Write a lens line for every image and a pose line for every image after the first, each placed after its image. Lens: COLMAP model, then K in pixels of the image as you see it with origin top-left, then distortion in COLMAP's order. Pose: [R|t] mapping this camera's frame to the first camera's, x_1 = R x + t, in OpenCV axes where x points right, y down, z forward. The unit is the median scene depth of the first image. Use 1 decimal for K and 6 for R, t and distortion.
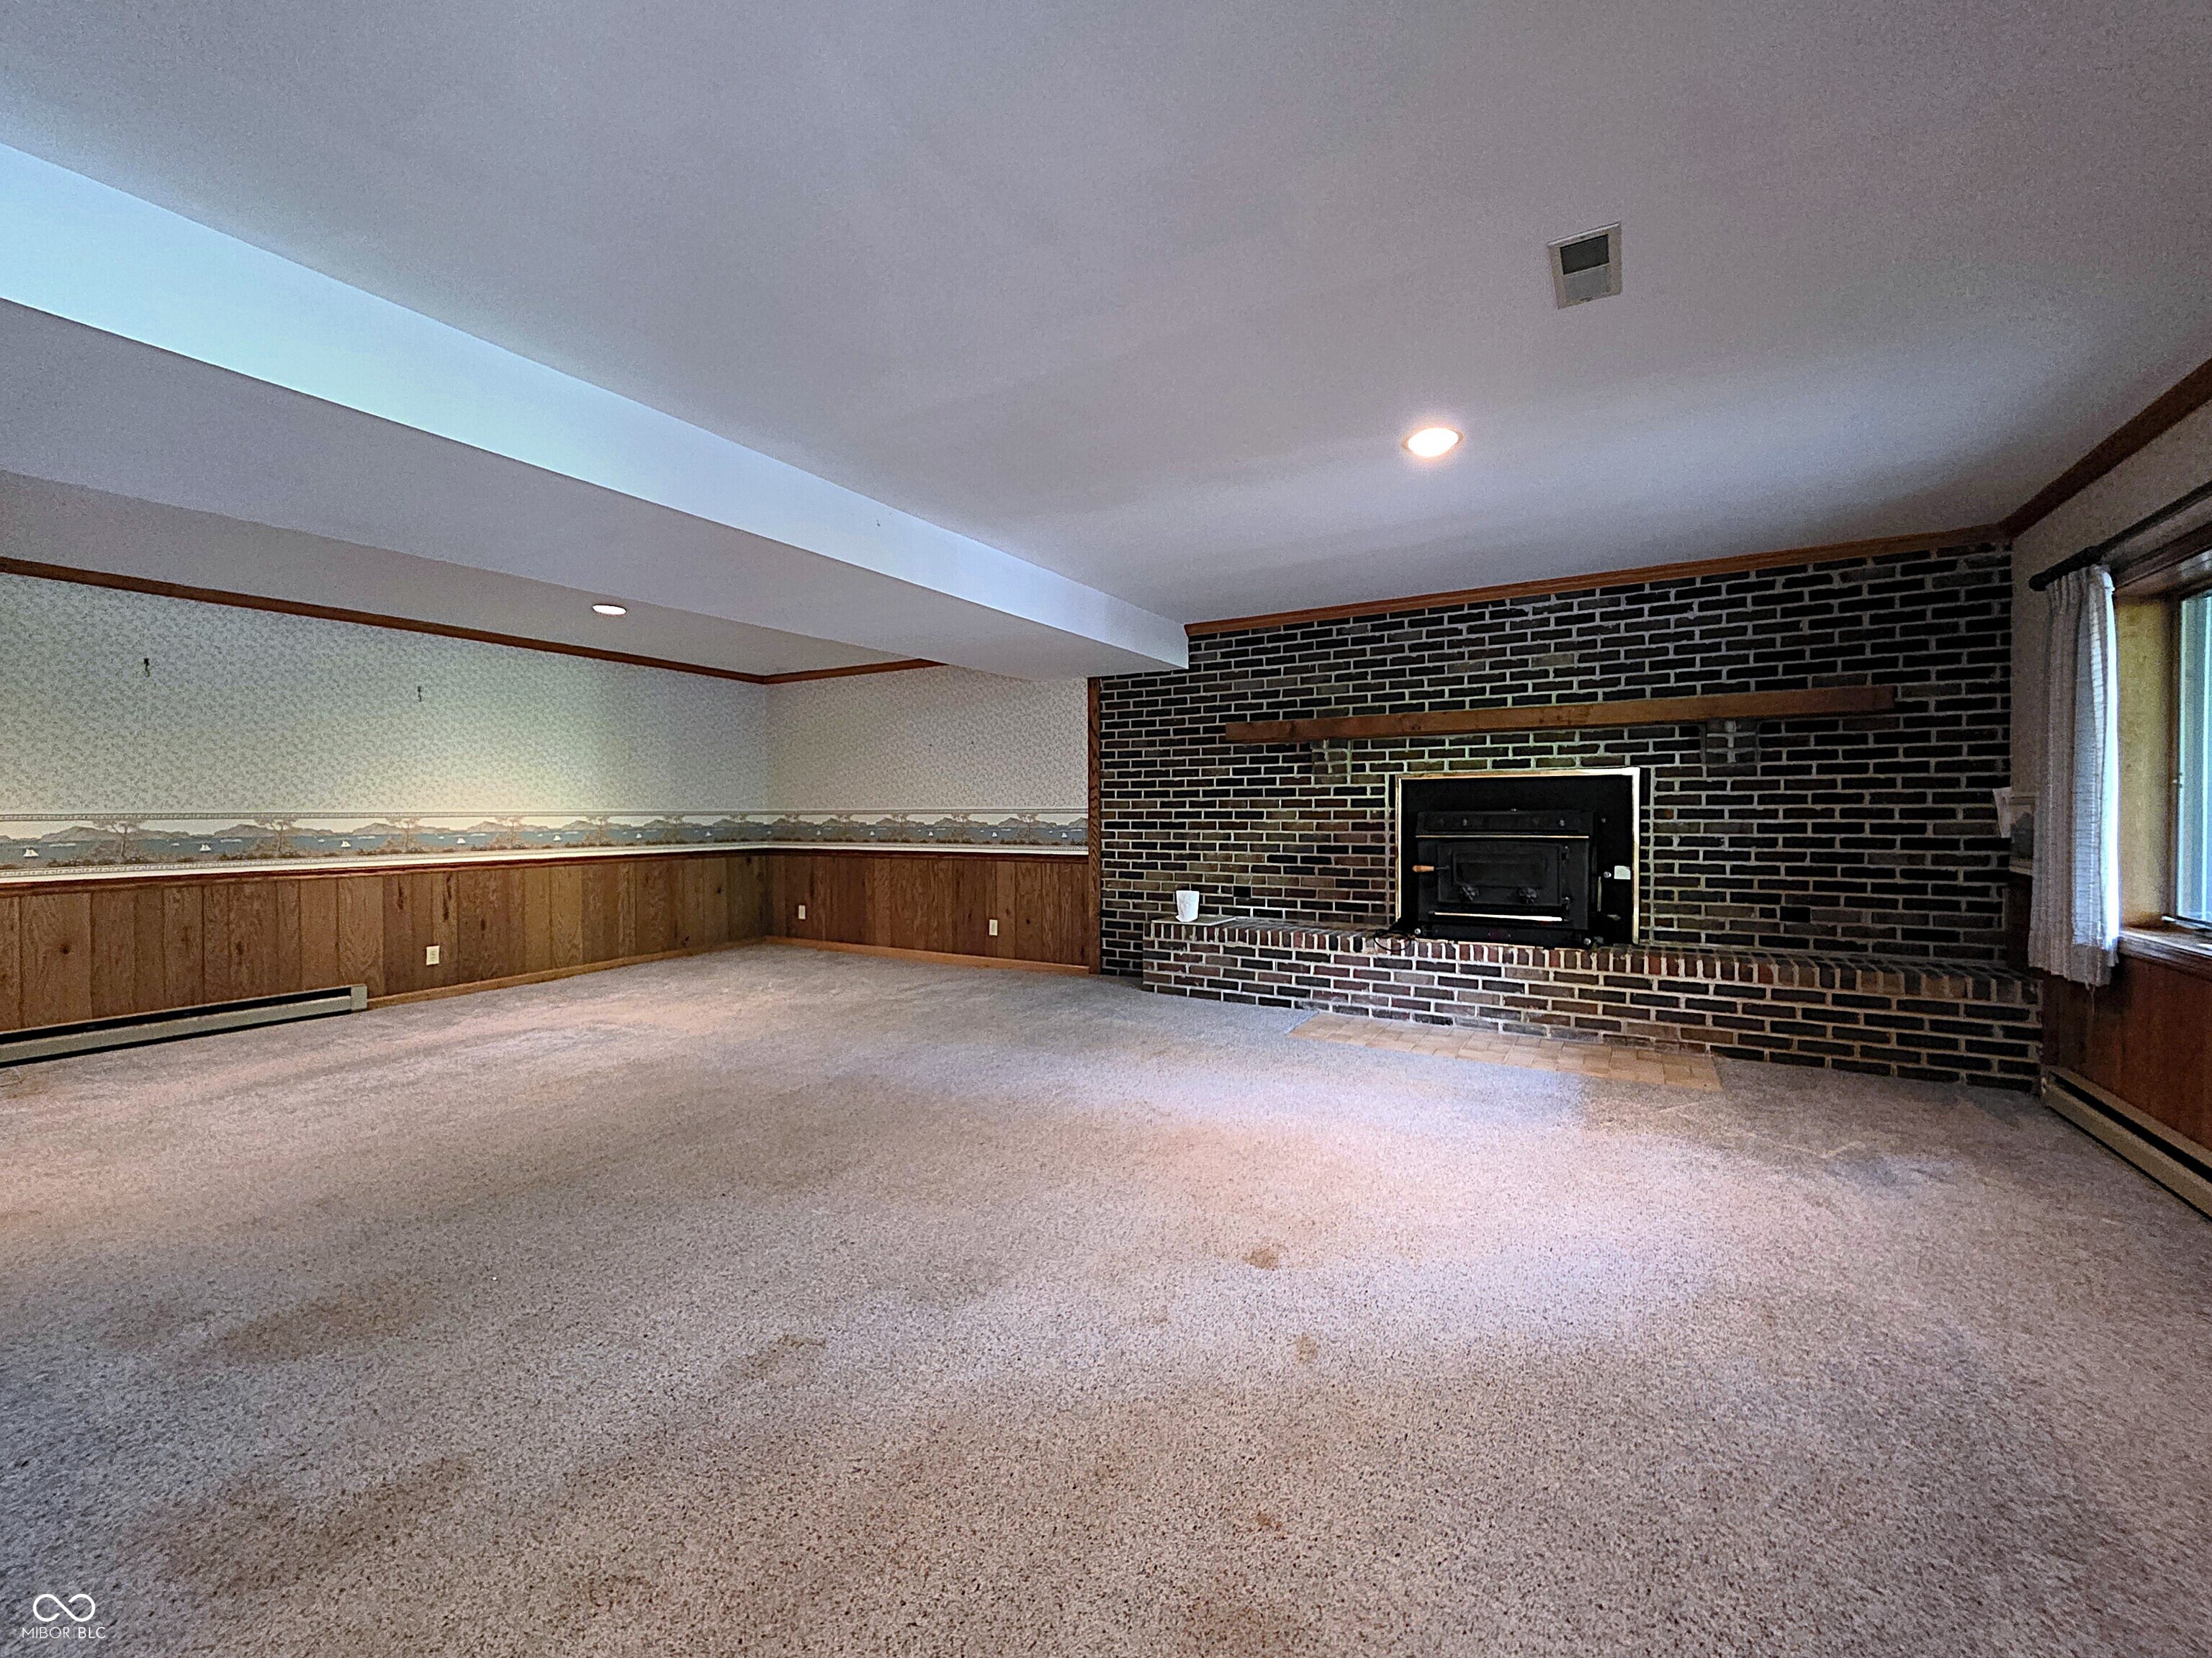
lens RADIAL K [[909.3, 0, 1105.6], [0, 909.3, 832.7], [0, 0, 1]] dist [0.000523, -0.000221]
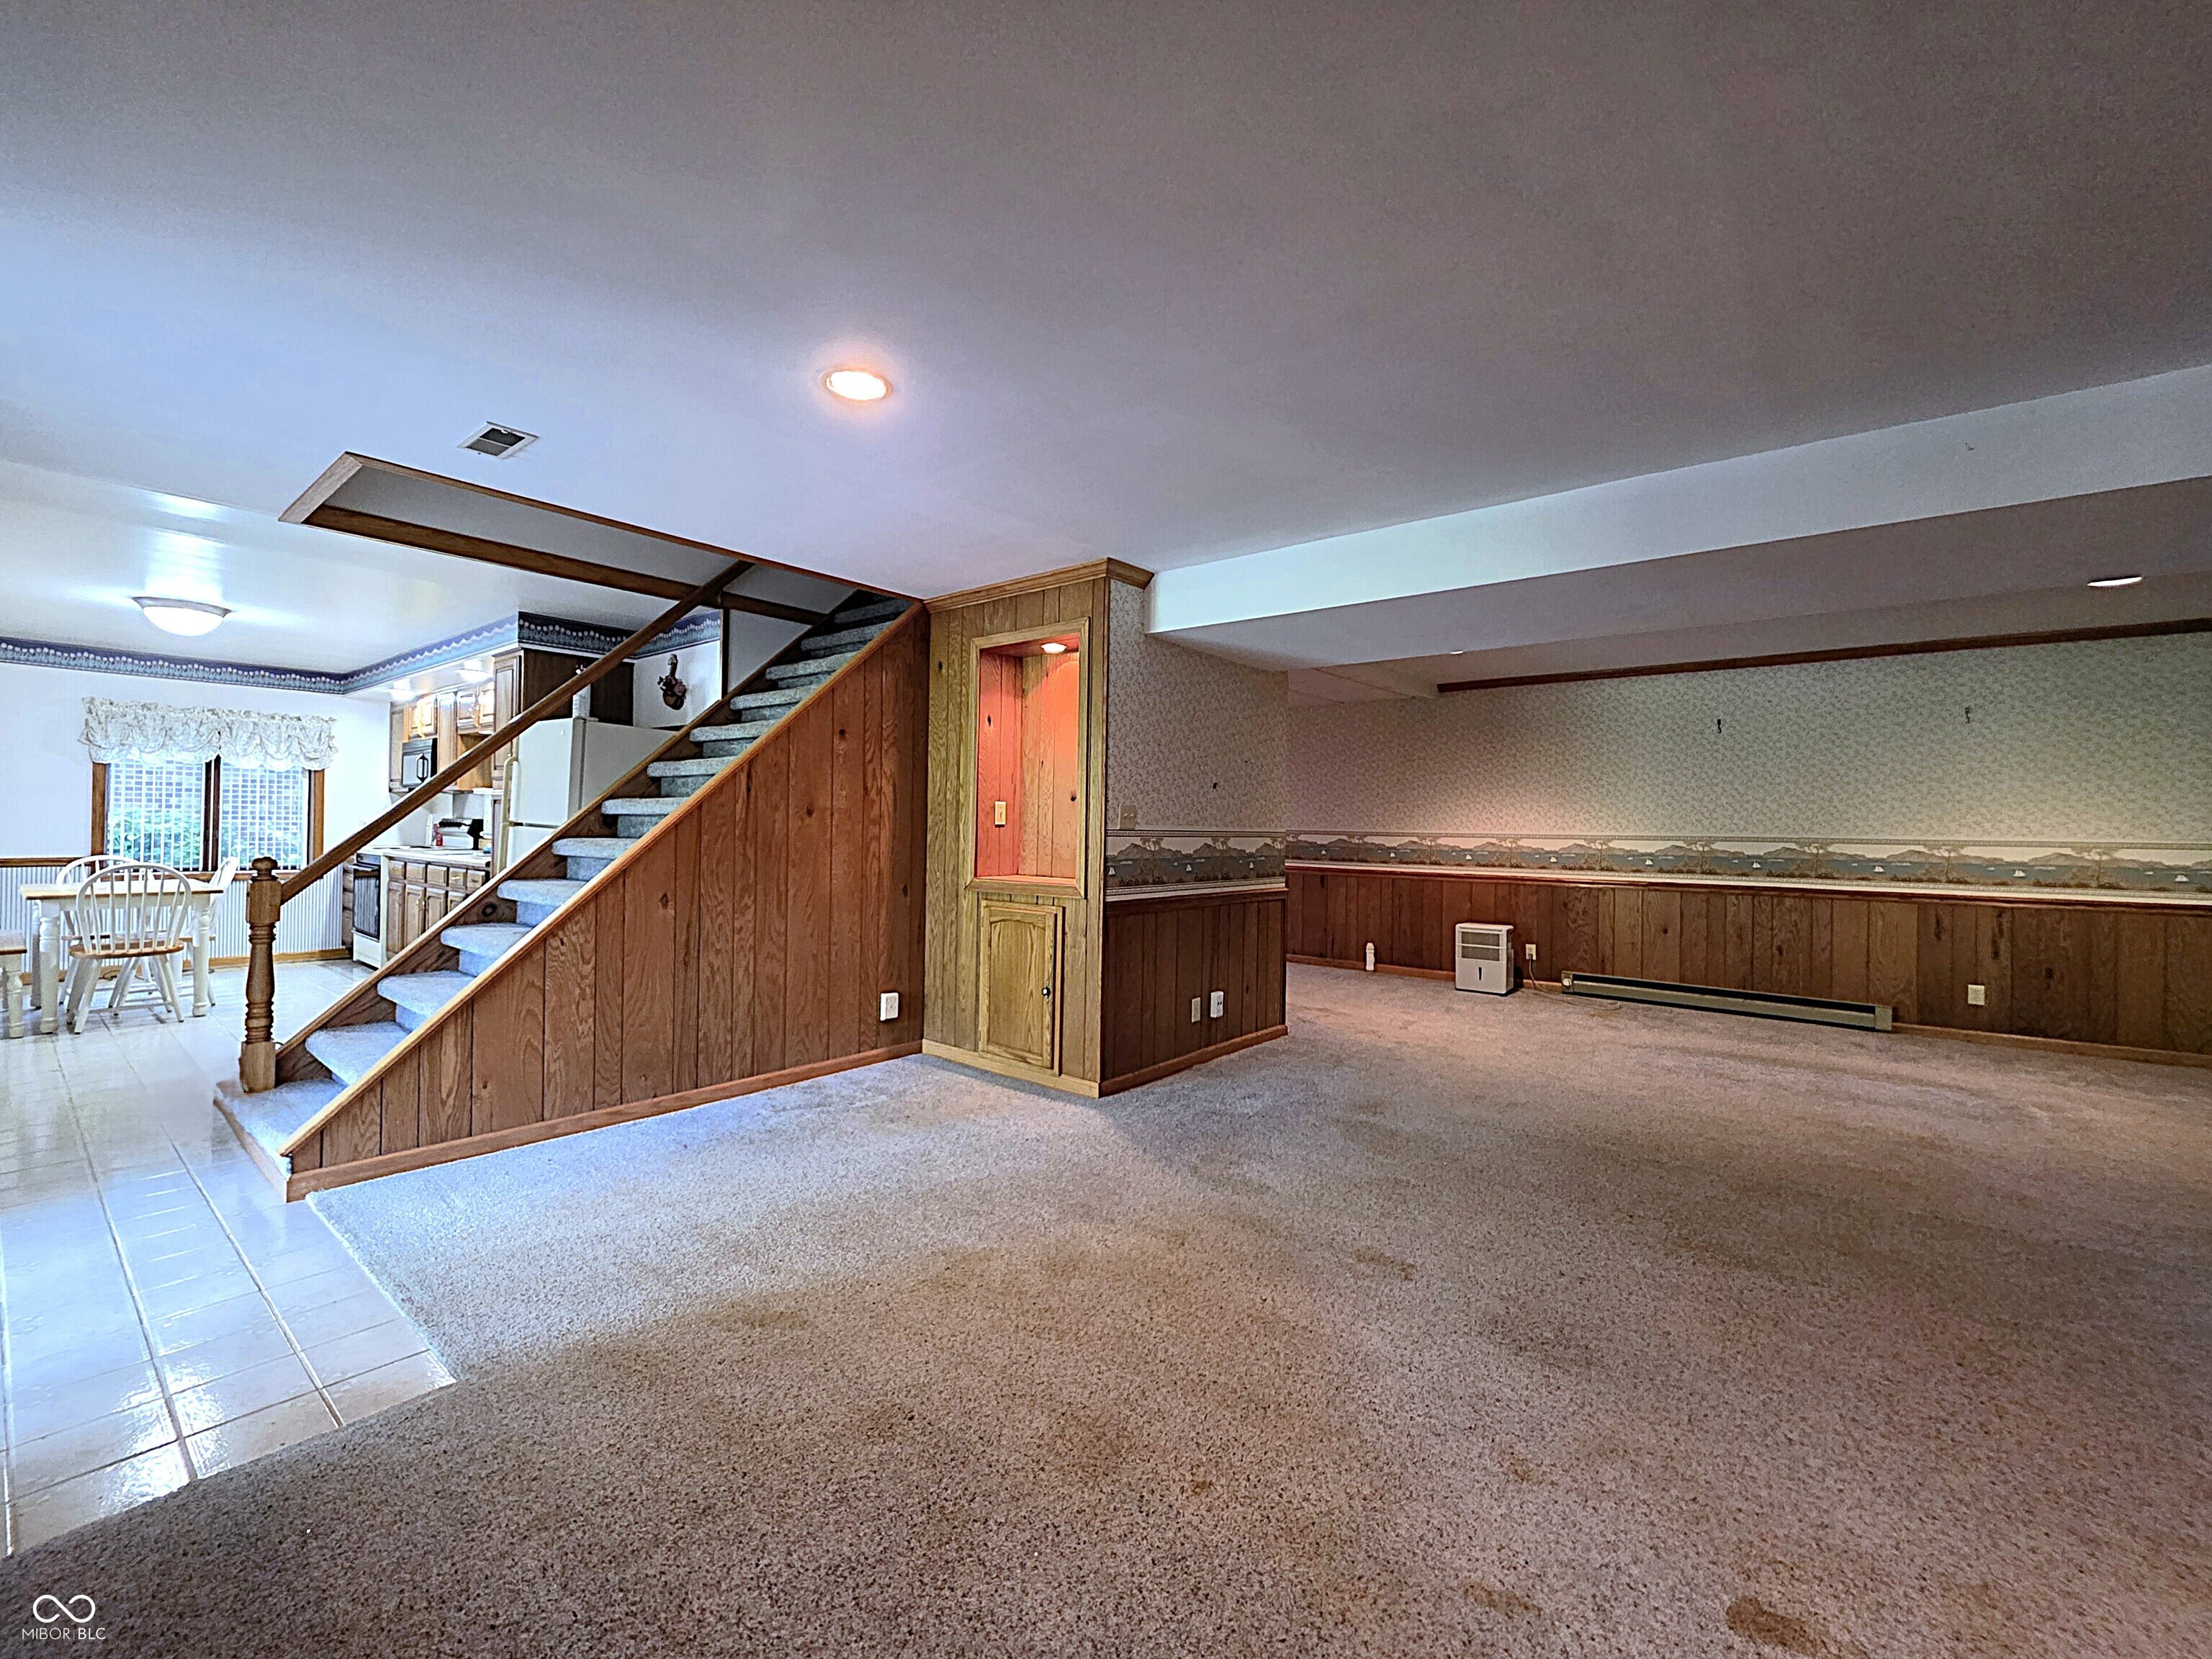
lens RADIAL K [[909.4, 0, 1105.6], [0, 909.4, 833.2], [0, 0, 1]] dist [0.000523, -0.000221]
pose [[-0.147715, 0.009371, -0.988986, 0.348920], [-0.039095, 0.999118, 0.015306, -0.010621], [0.988257, 0.040925, -0.147218, 0.289301]]
